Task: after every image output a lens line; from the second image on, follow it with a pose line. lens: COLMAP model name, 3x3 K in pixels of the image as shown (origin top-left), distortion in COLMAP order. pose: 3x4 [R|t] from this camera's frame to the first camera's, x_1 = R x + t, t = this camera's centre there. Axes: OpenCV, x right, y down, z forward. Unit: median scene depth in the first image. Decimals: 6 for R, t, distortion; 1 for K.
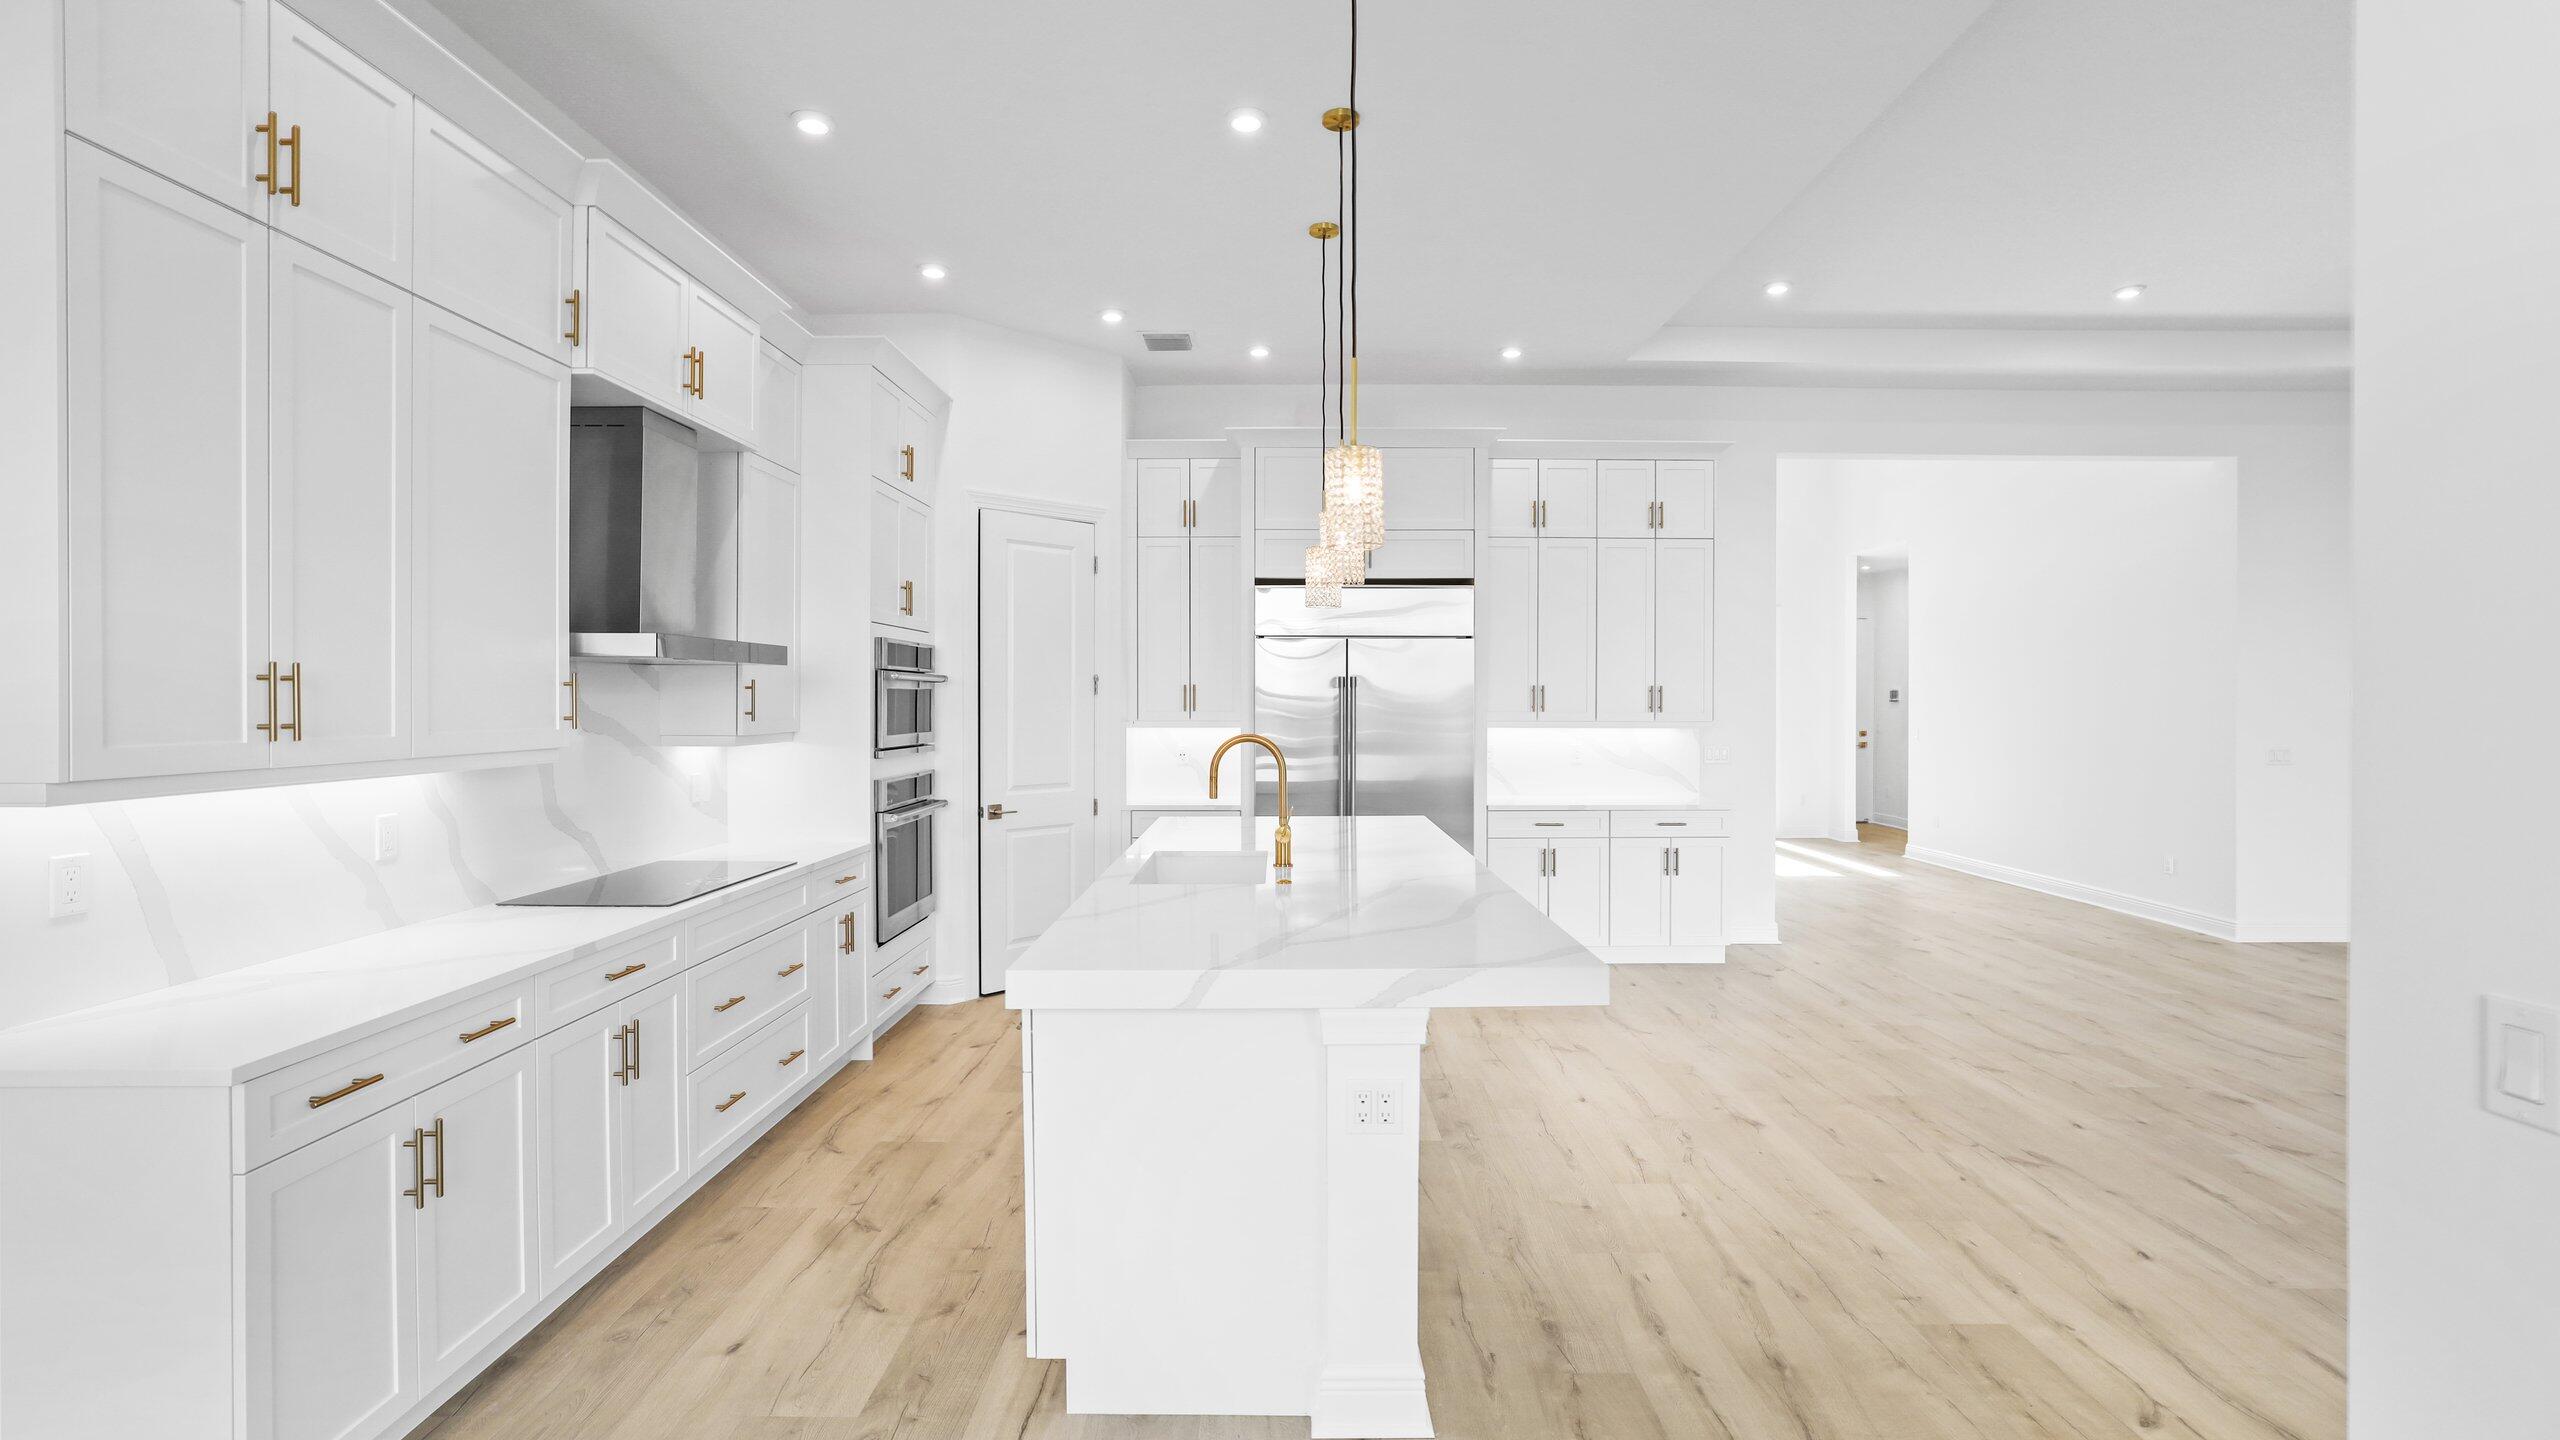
lens RADIAL K [[1180.4, 0, 1276.2], [0, 1180.4, 714.6], [0, 0, 1]] dist [-0.001676, 0.000841]
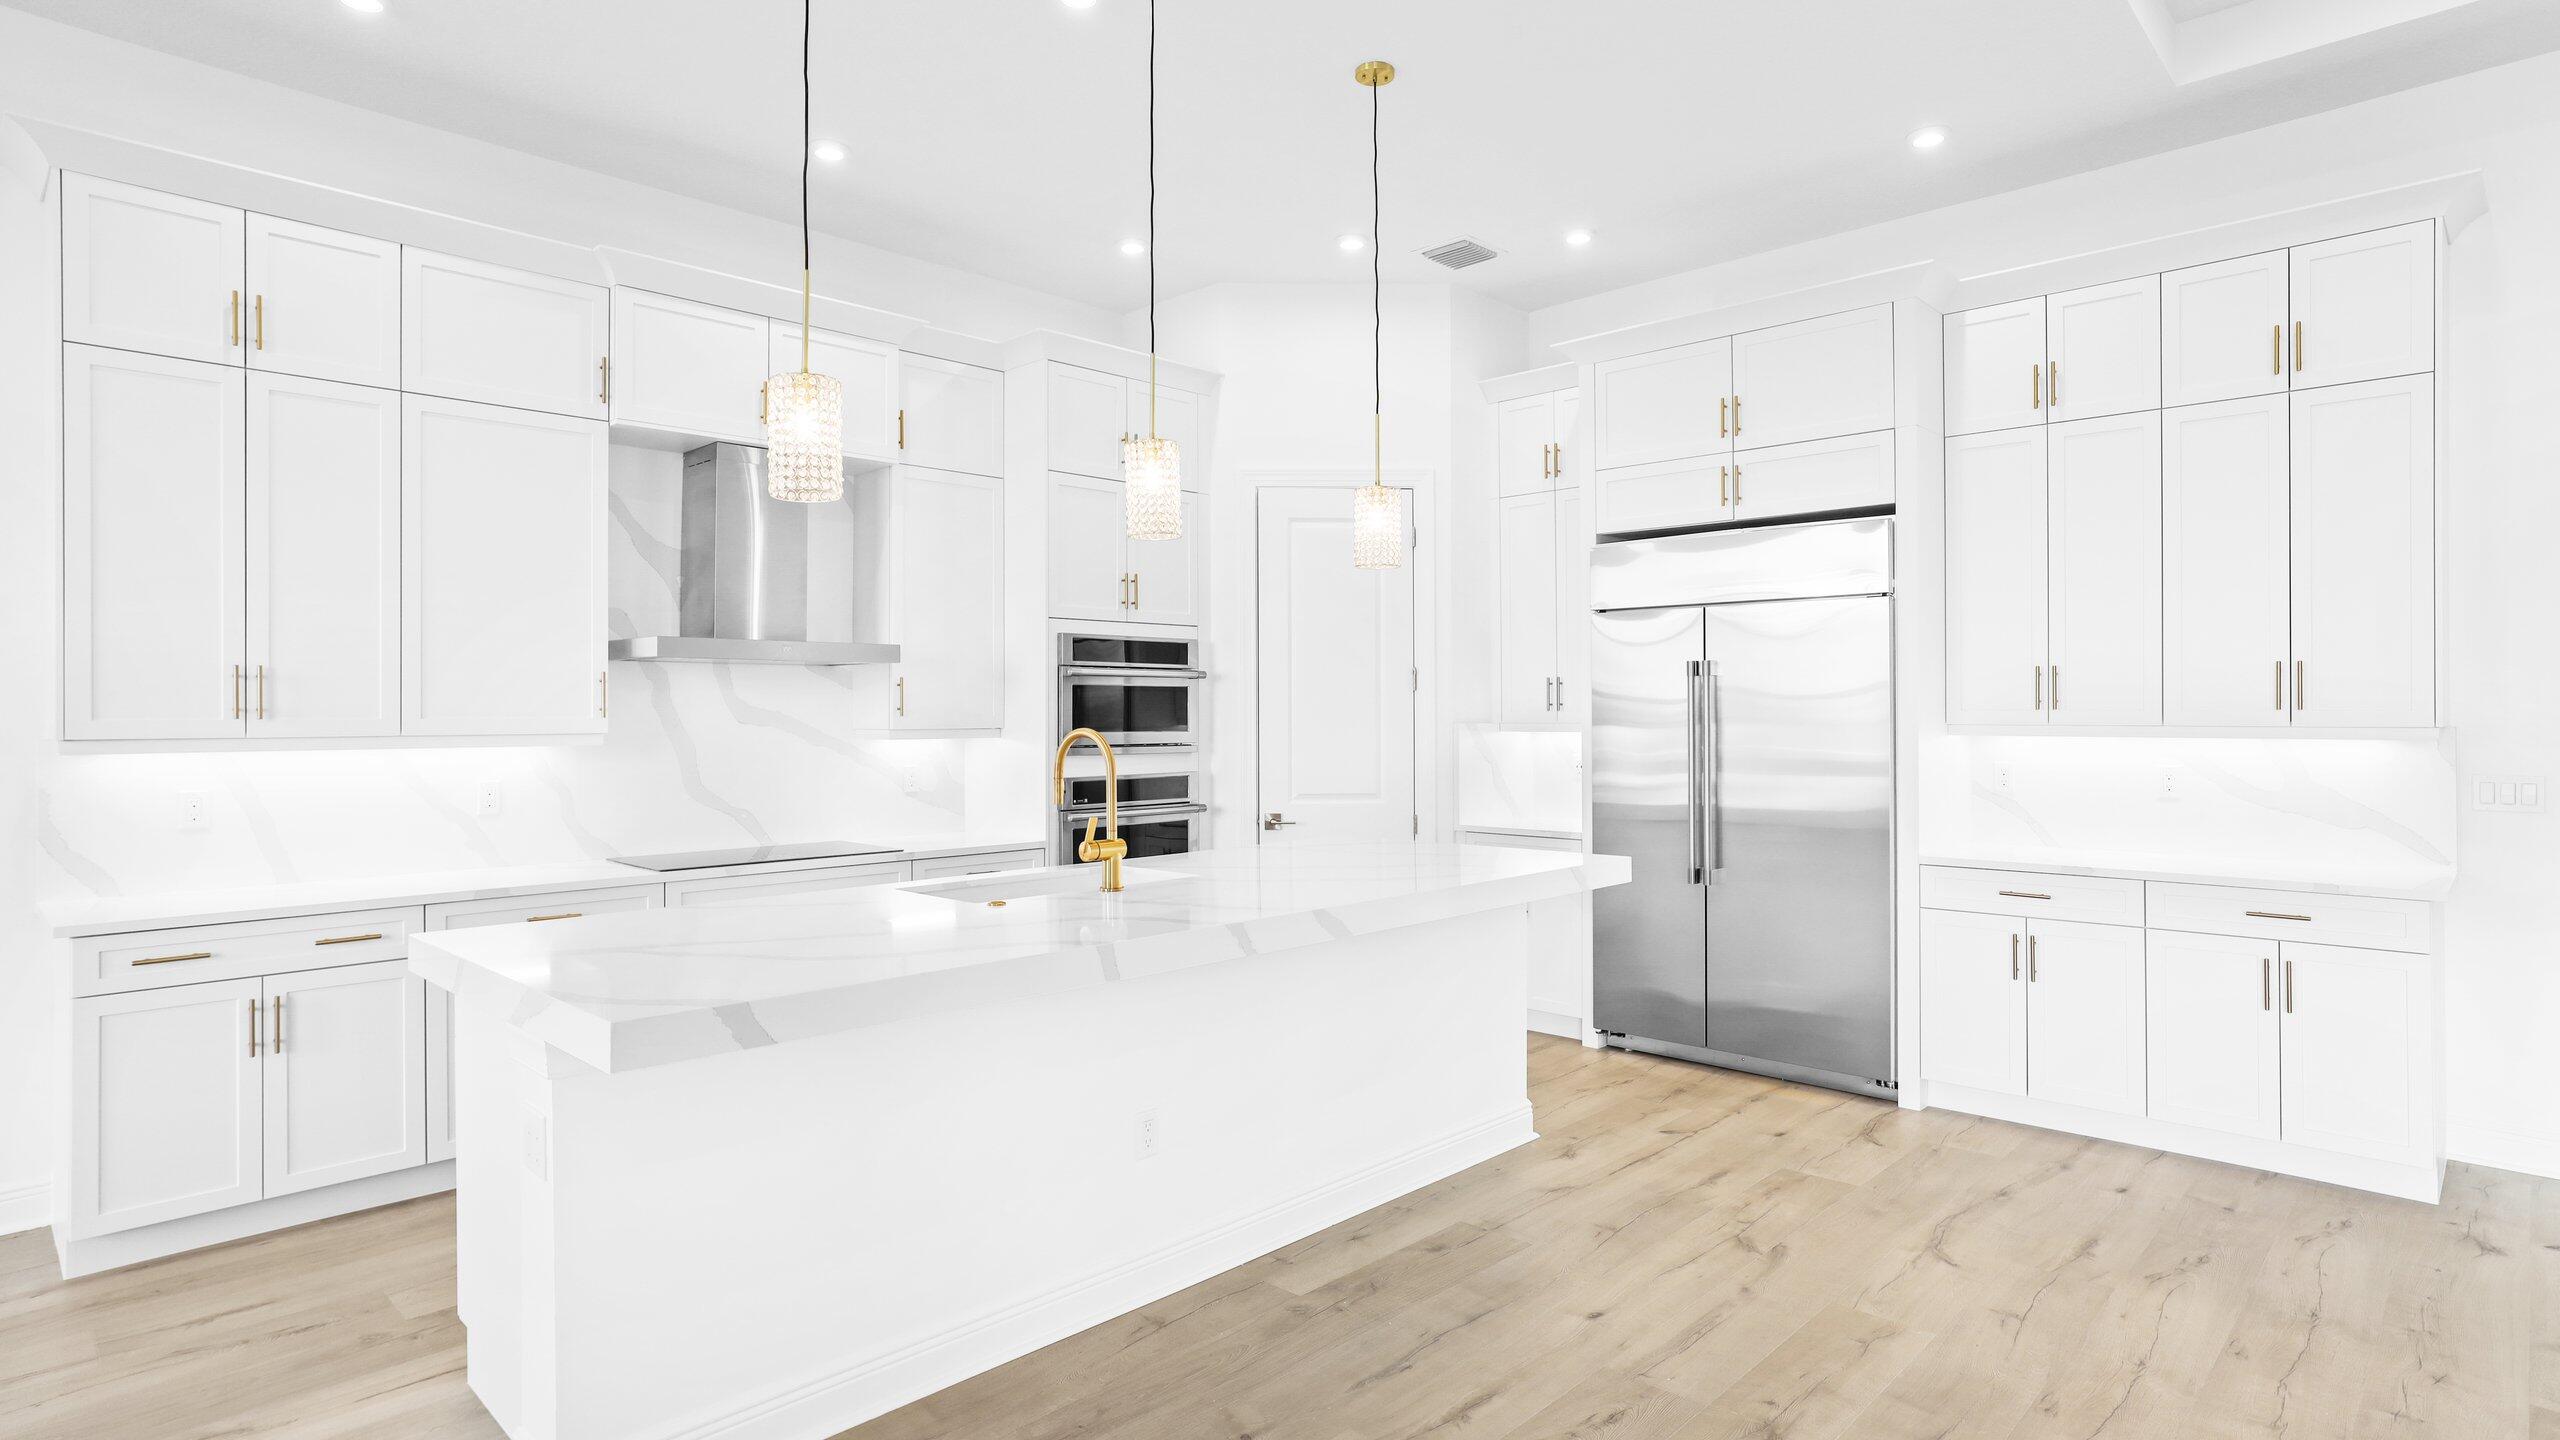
lens RADIAL K [[1311.1, 0, 1280.0], [0, 1311.1, 720.0], [0, 0, 1]] dist [-0.039938, 0.040234]
pose [[0.720952, 0.001692, -0.692983, 0.427669], [-0.005685, 0.999978, -0.003474, 0.007671], [0.692962, 0.006444, 0.720946, 0.261452]]
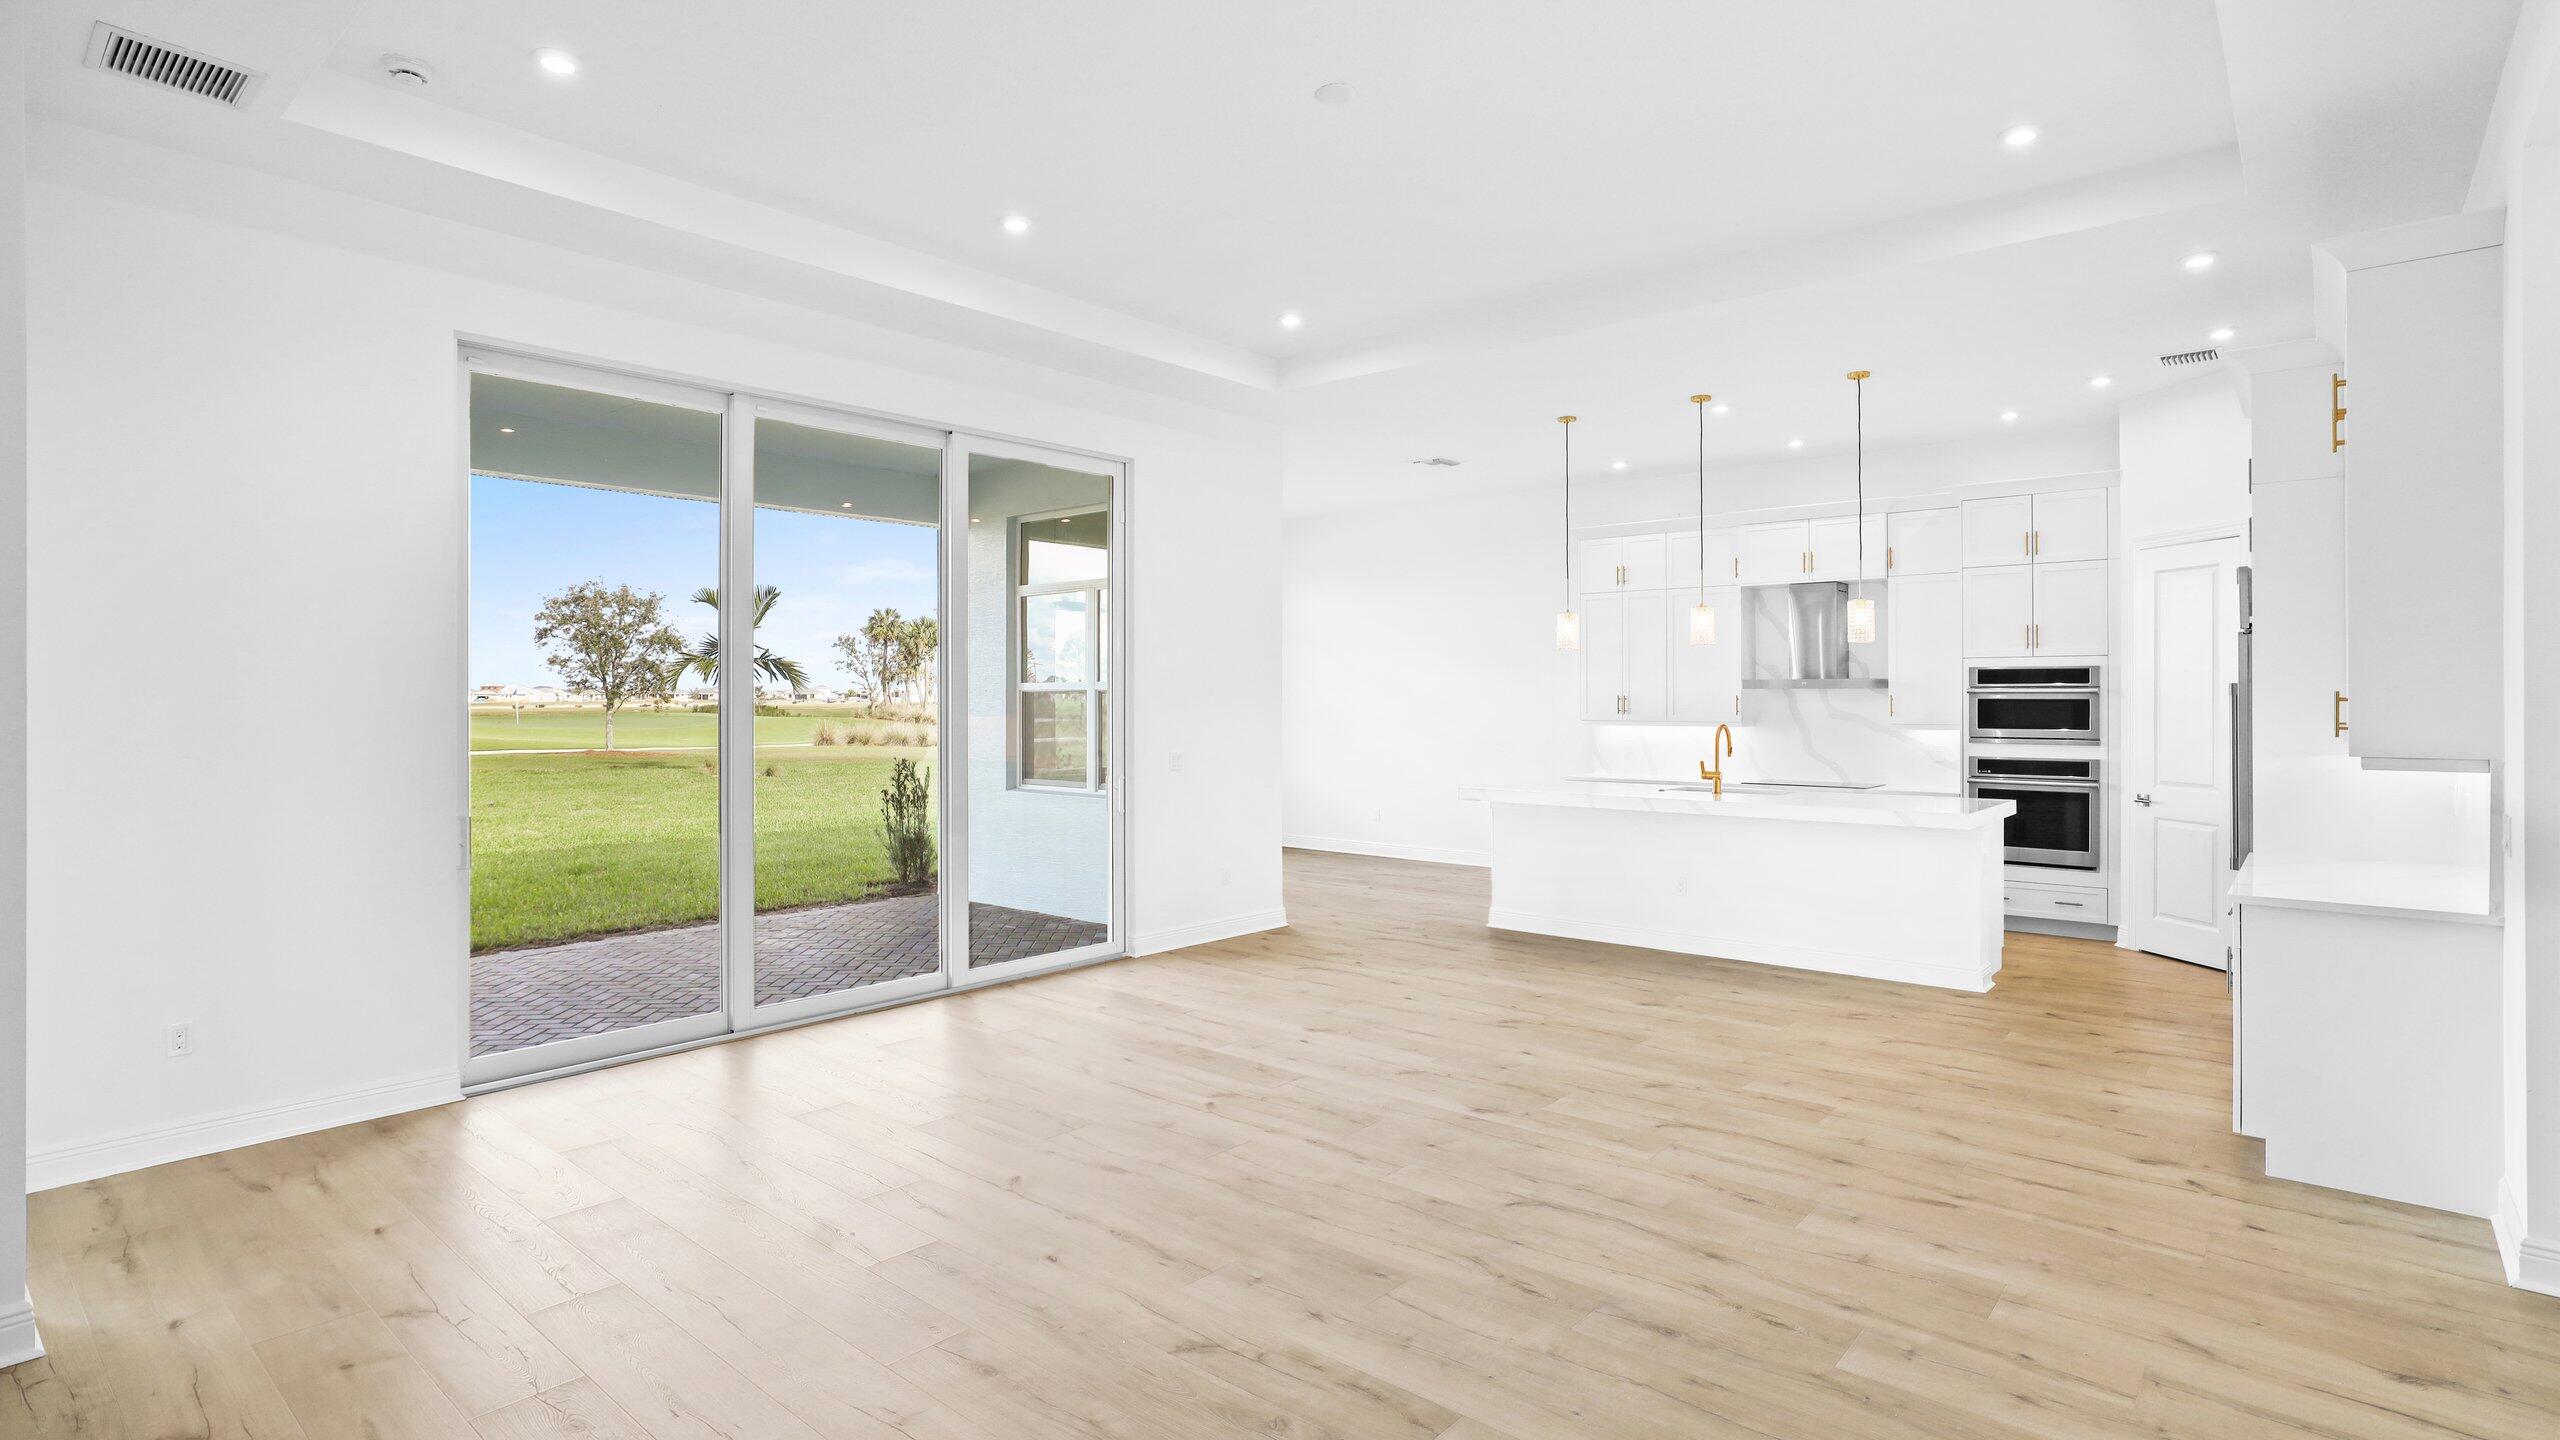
lens RADIAL K [[1258.0, 0, 1280.0], [0, 1258.0, 720.0], [0, 0, 1]] dist [-0.000139, -0.000025]
pose [[-0.661028, 0.011687, -0.750270, 1.194533], [-0.007570, 0.999724, 0.022243, -0.018536], [0.750323, 0.020383, -0.660757, 1.086019]]
